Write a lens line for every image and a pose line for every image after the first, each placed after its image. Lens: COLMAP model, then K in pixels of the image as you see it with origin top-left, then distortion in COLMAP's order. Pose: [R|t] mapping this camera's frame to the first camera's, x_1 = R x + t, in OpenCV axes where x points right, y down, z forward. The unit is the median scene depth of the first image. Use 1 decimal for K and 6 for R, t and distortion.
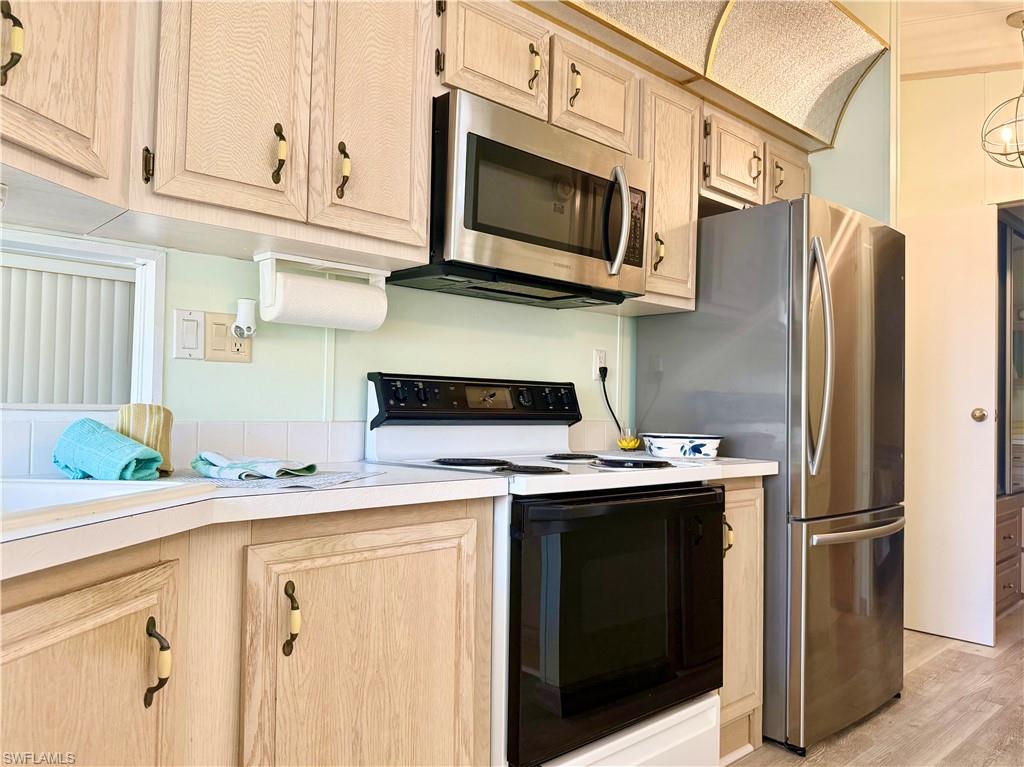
lens RADIAL K [[756.1, 0, 504.1], [0, 756.1, 389.2], [0, 0, 1]] dist [0.044651, -0.028351]
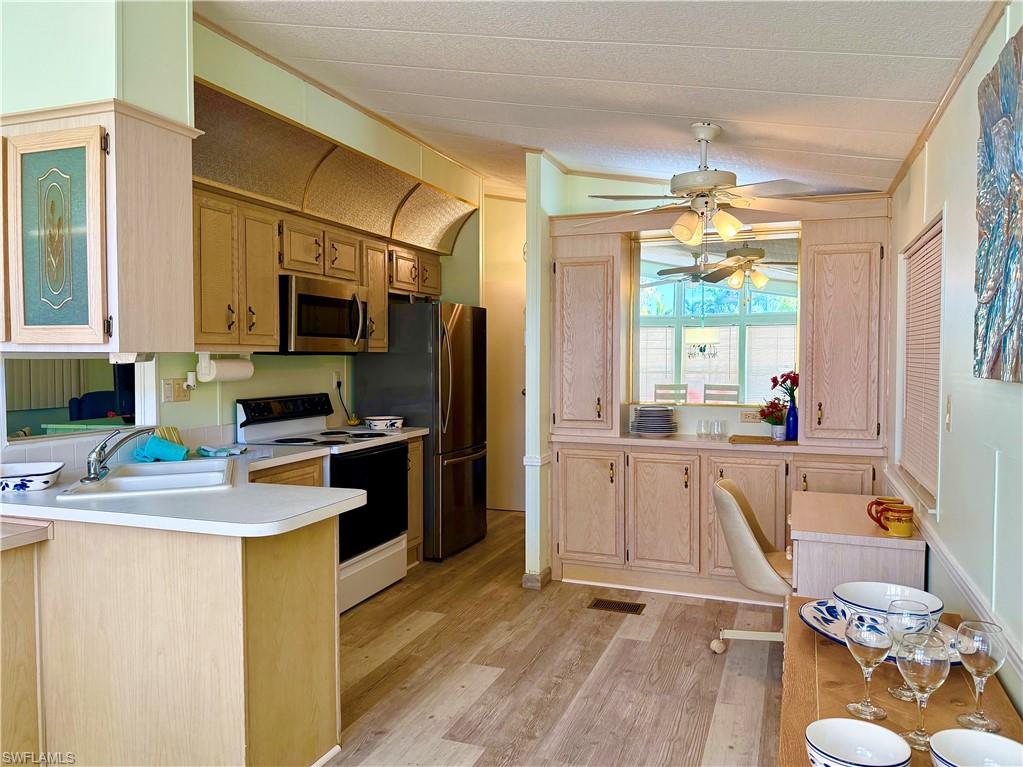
lens RADIAL K [[755.4, 0, 513.2], [0, 755.4, 378.1], [0, 0, 1]] dist [0.044651, -0.028351]
pose [[0.888304, -0.035025, 0.457918, -0.403013], [0.008223, 0.998141, 0.060393, -0.173375], [-0.459182, -0.049882, 0.886941, -0.996879]]
